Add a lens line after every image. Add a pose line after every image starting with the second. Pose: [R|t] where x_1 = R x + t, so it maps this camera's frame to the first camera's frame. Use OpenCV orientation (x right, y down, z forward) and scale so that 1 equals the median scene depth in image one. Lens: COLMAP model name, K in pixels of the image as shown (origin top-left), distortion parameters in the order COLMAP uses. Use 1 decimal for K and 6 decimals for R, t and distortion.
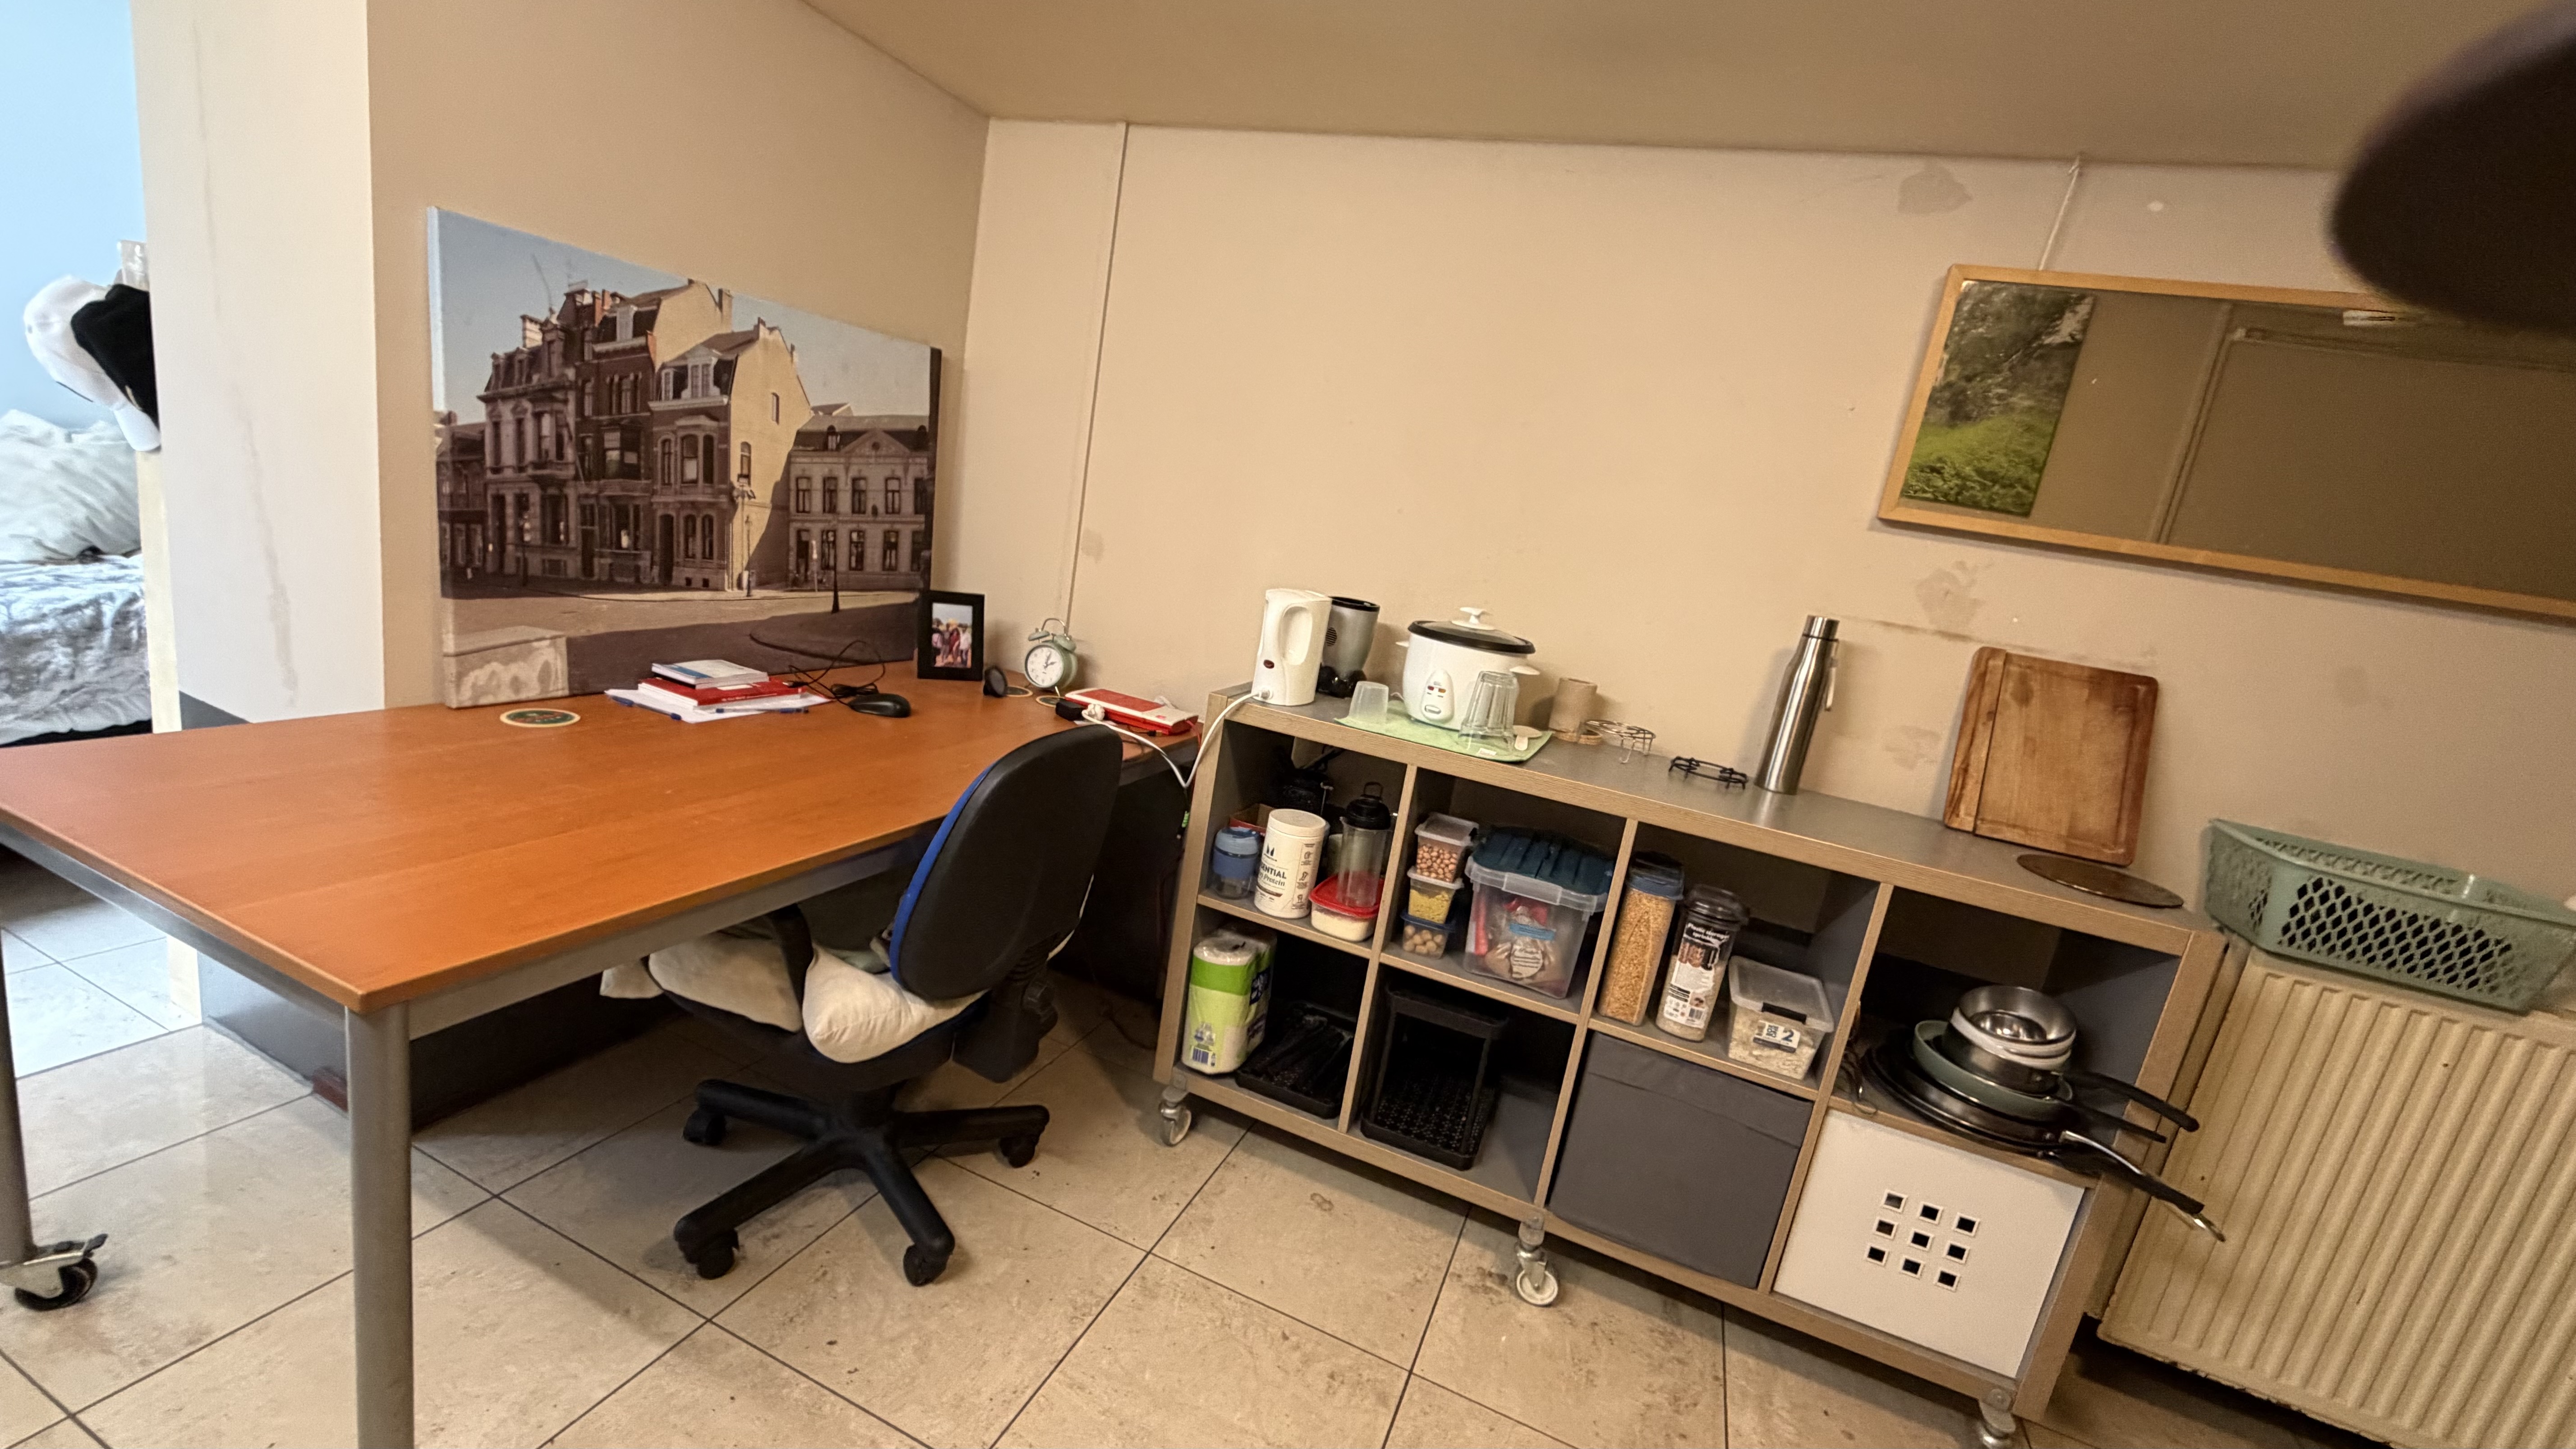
lens RADIAL K [[1029.3, 0, 1288.0], [0, 1029.3, 724.5], [0, 0, 1]] dist [-0.000020, 0.000085]
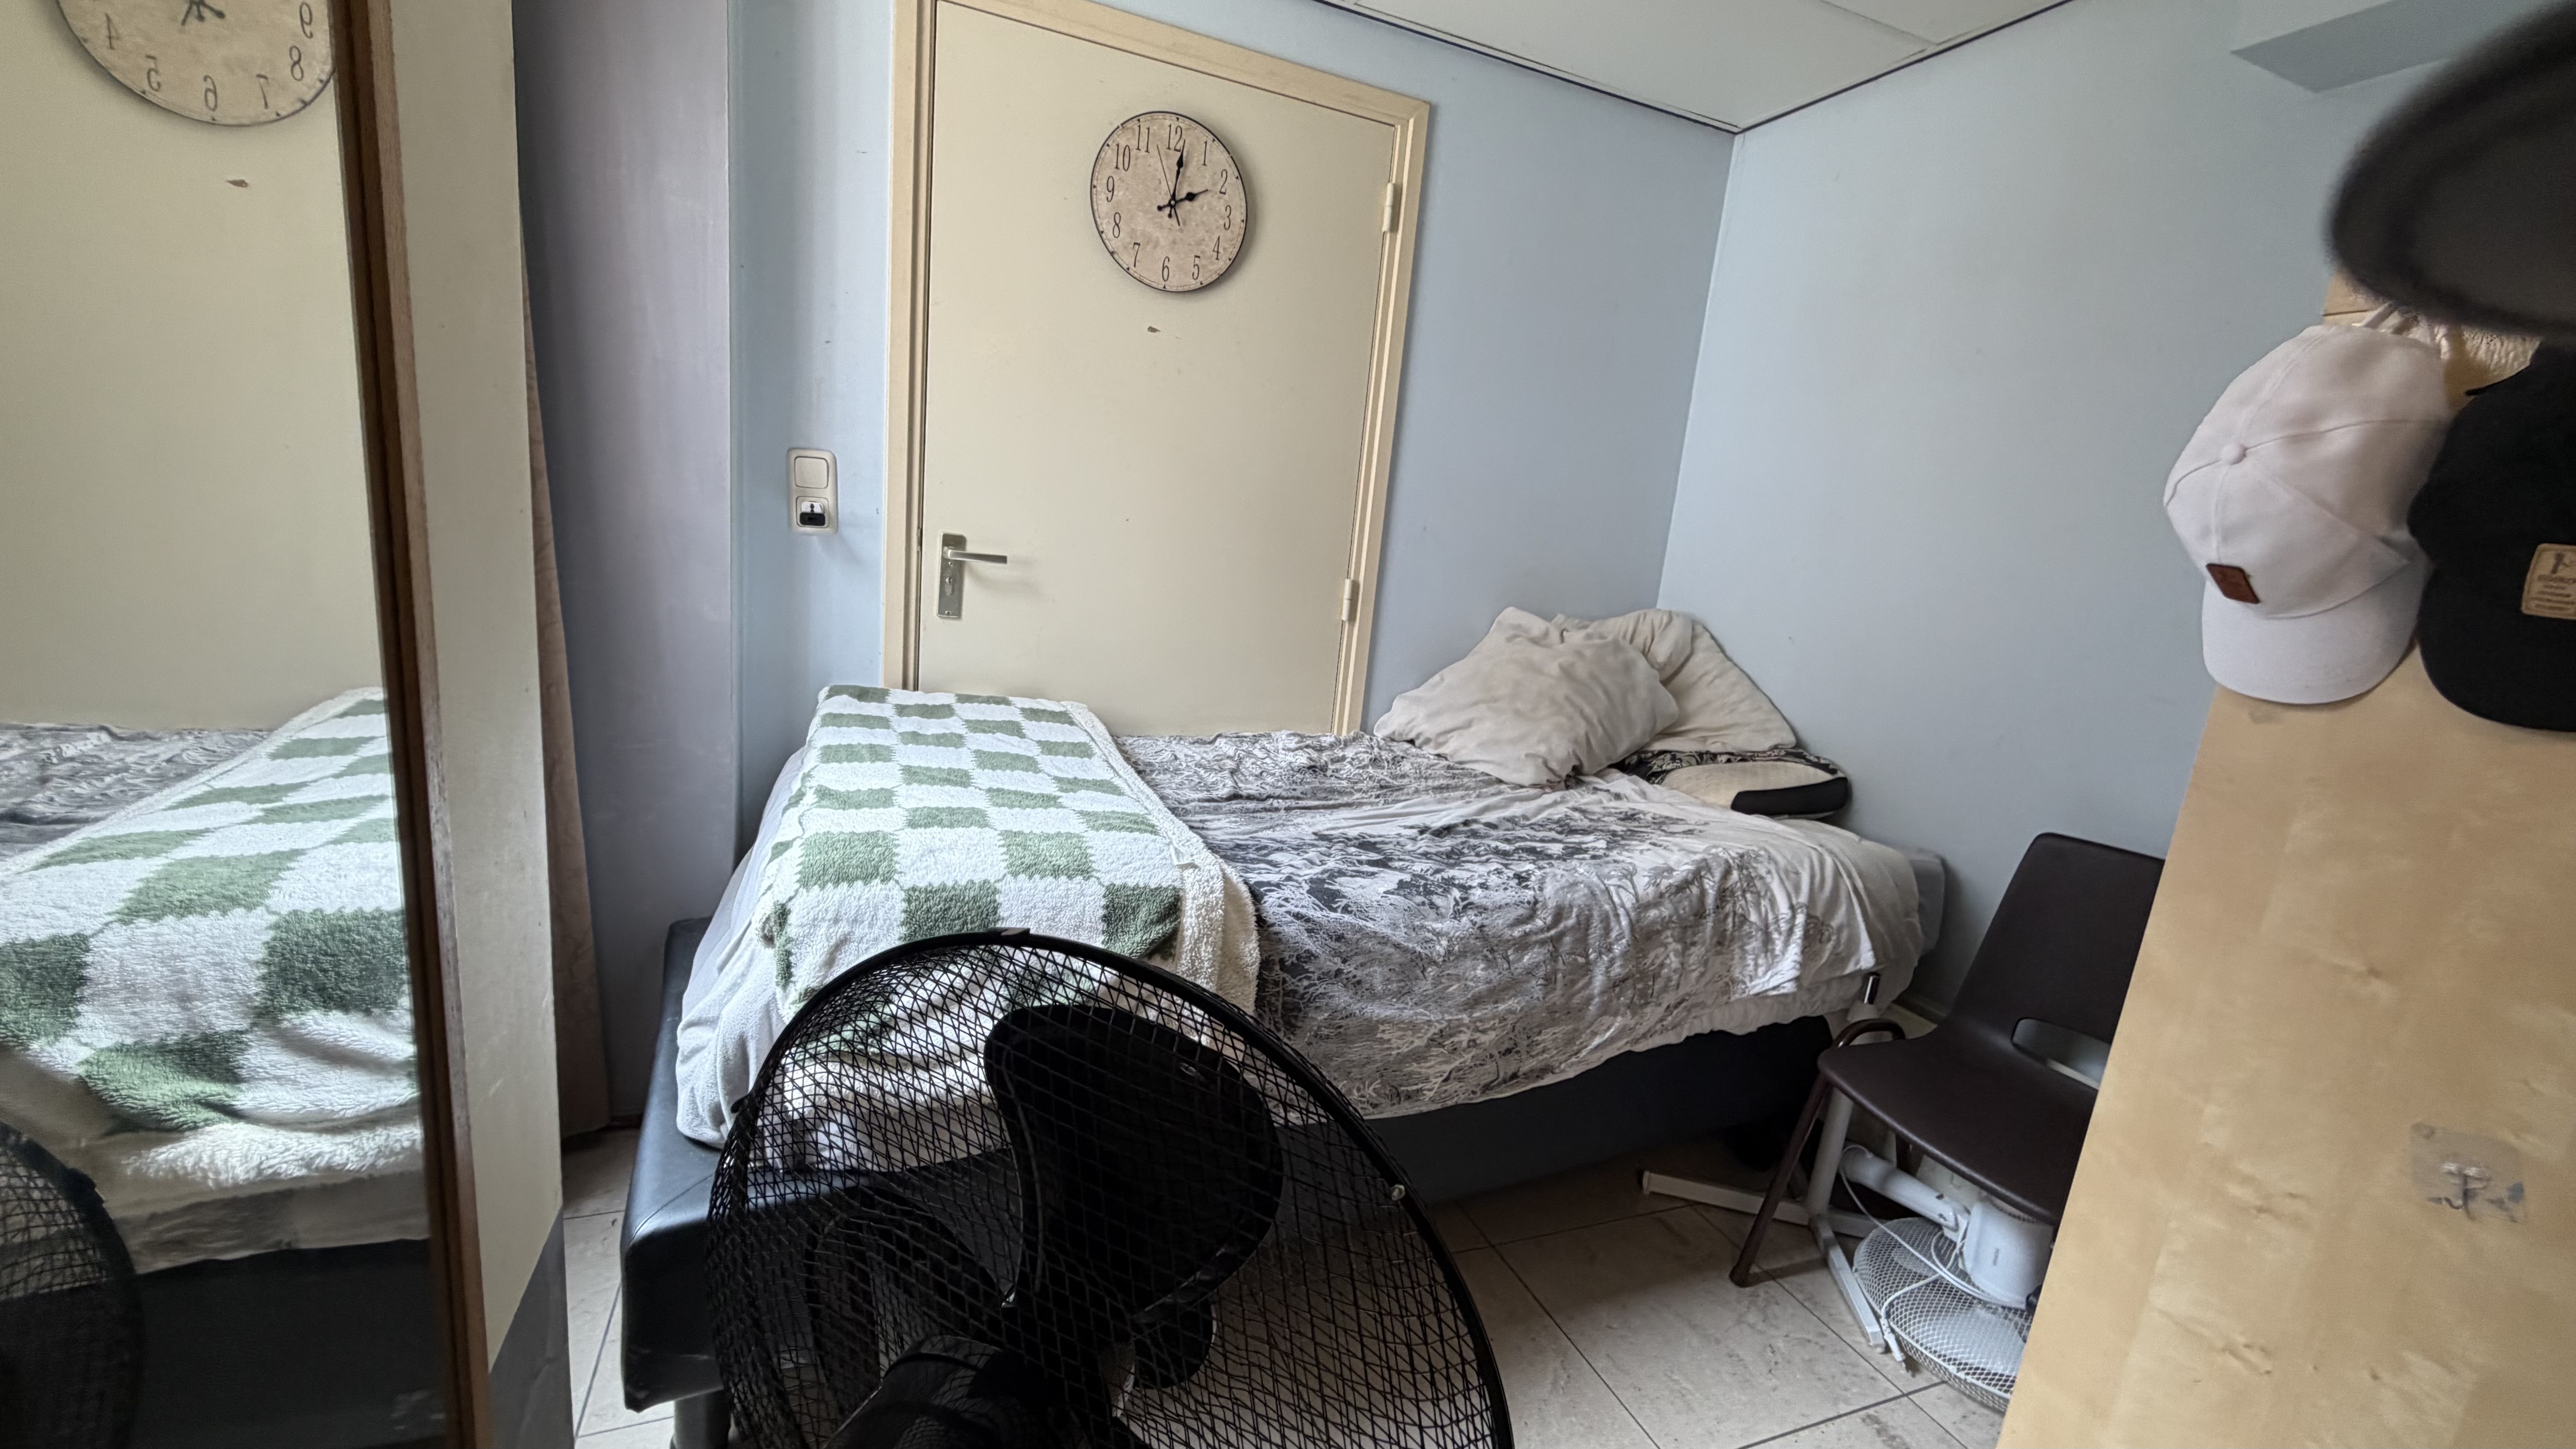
lens RADIAL K [[1029.3, 0, 1288.0], [0, 1029.3, 724.5], [0, 0, 1]] dist [-0.000020, 0.000085]
pose [[0.707457, 0.041838, -0.705517, -1.181654], [-0.137013, 0.987427, -0.078834, -0.172704], [0.693348, 0.152436, 0.704295, 0.403441]]
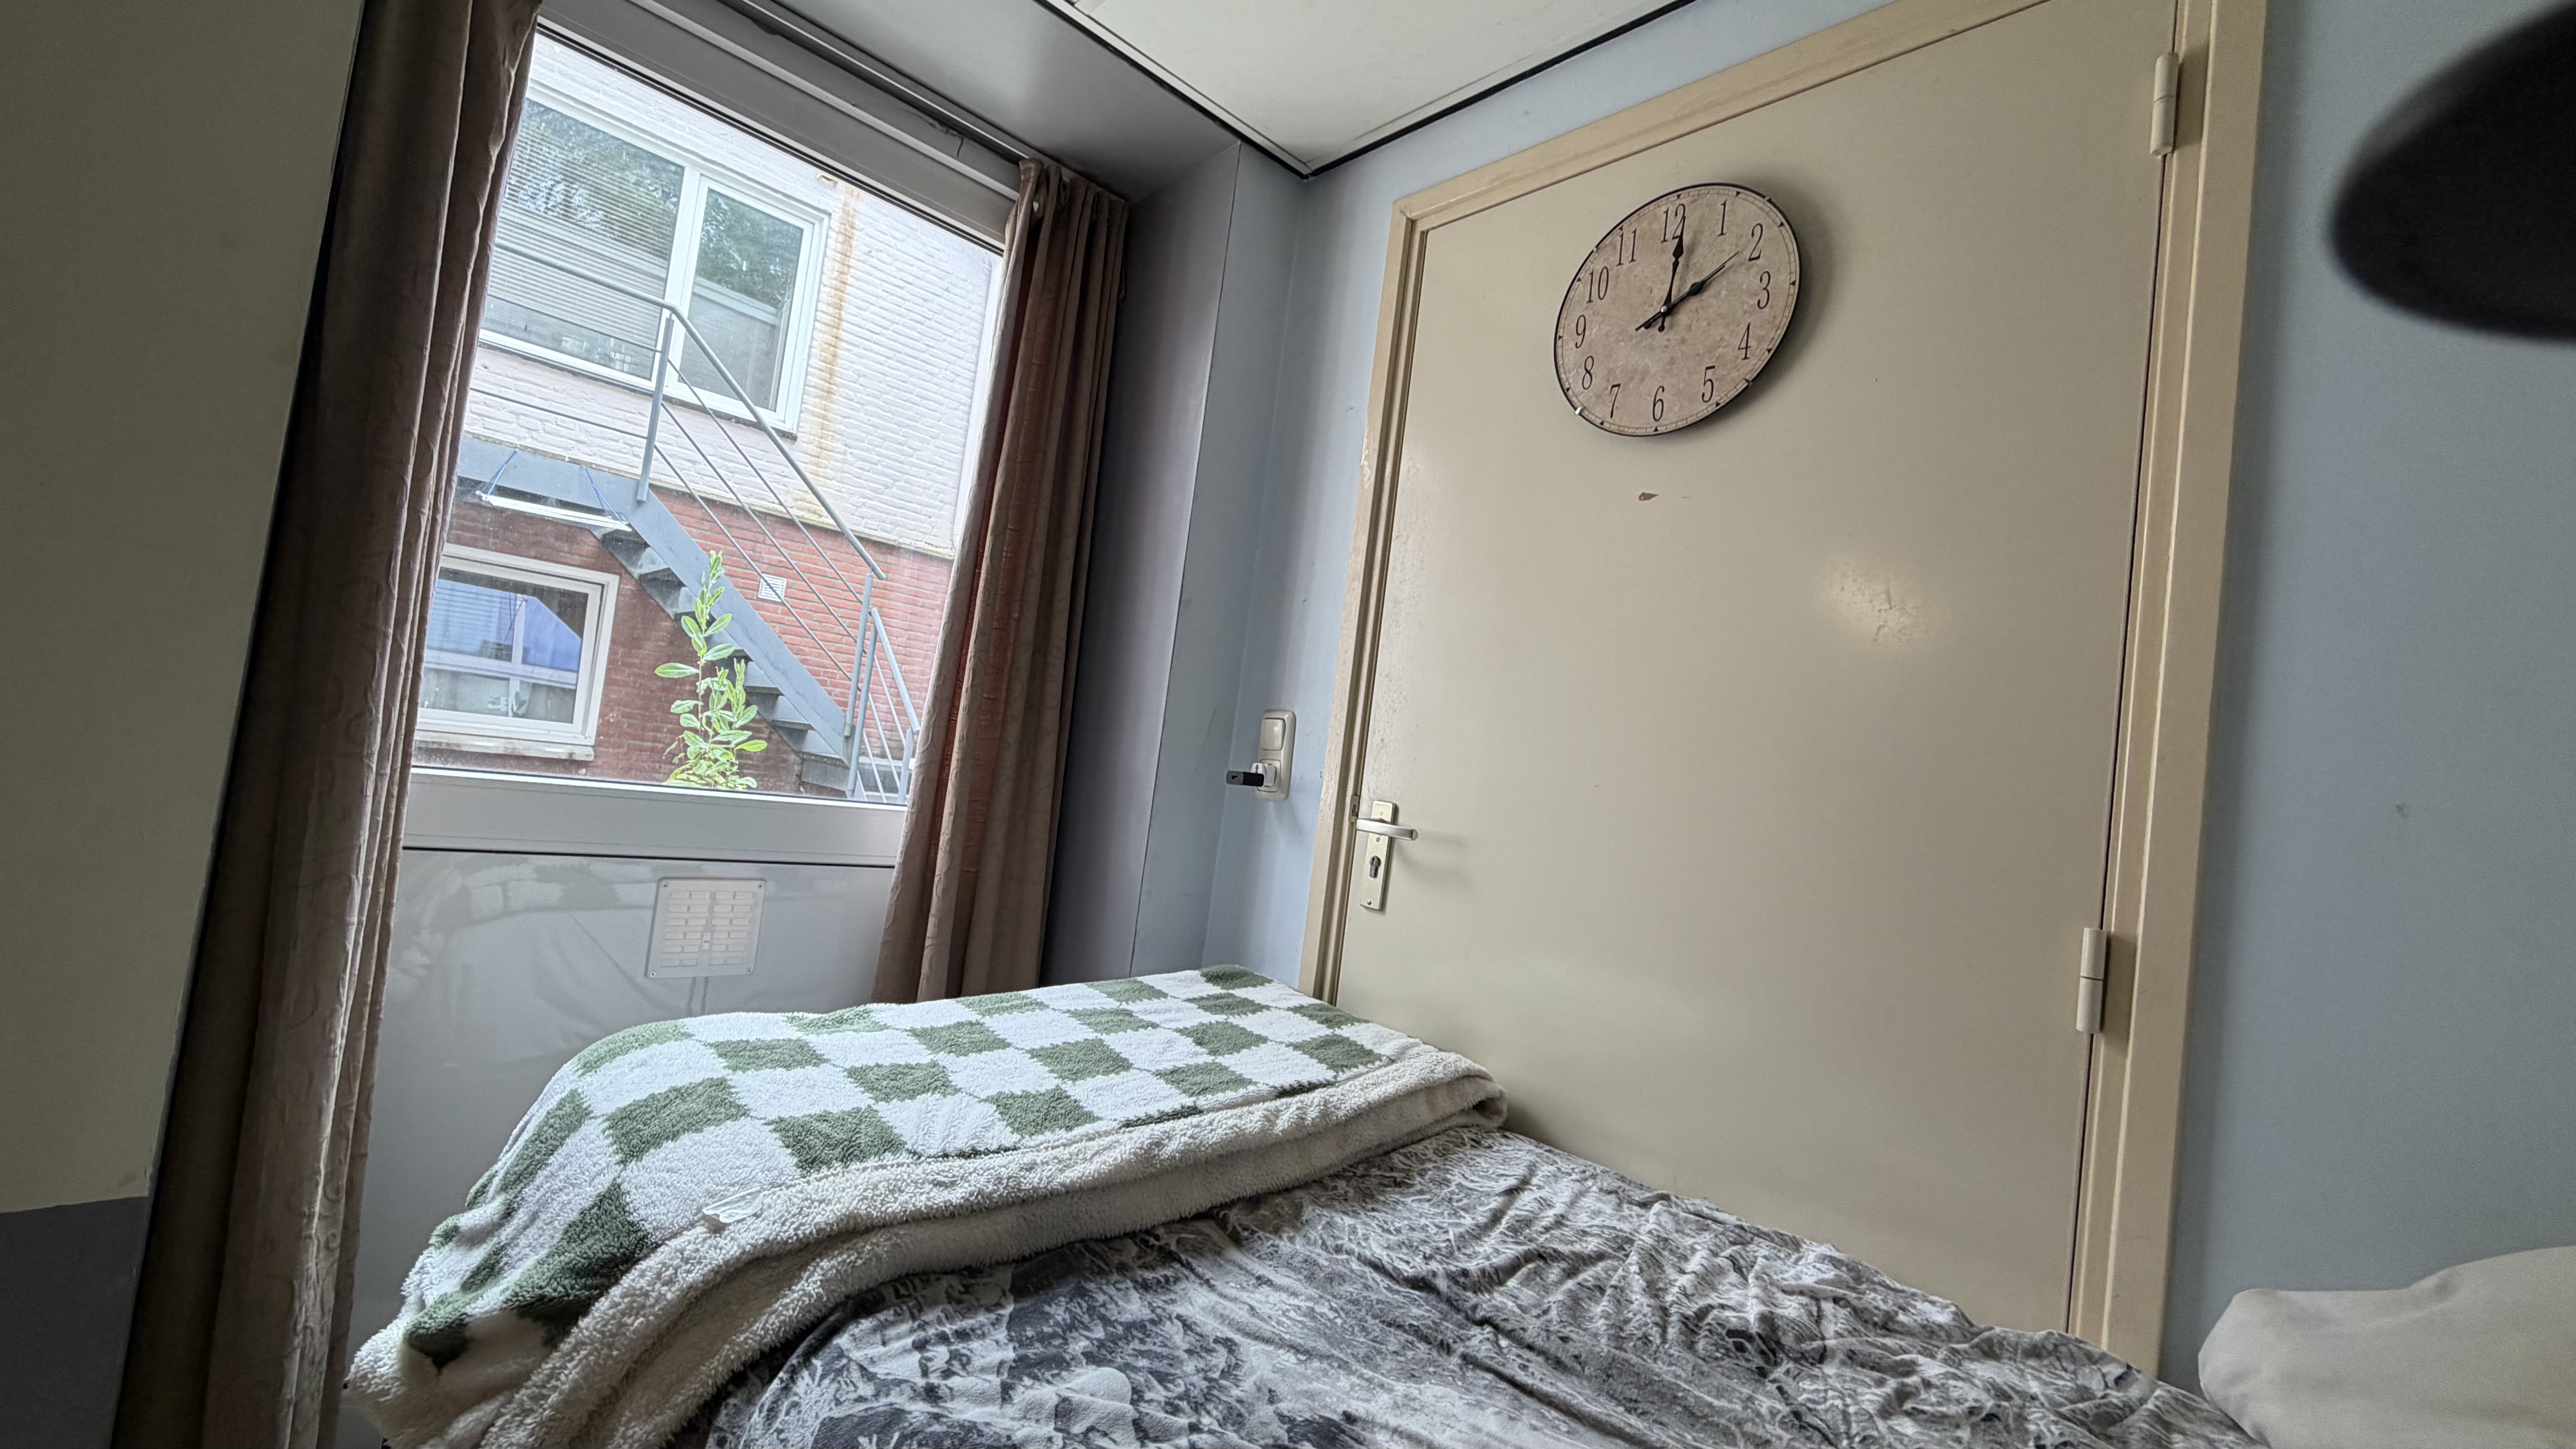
lens RADIAL K [[1029.3, 0, 1288.0], [0, 1029.3, 724.5], [0, 0, 1]] dist [-0.000020, 0.000085]
pose [[-0.373408, -0.249081, -0.893602, -1.408379], [-0.375179, 0.921533, -0.100091, -0.362626], [0.848415, 0.297886, -0.437558, 1.225963]]
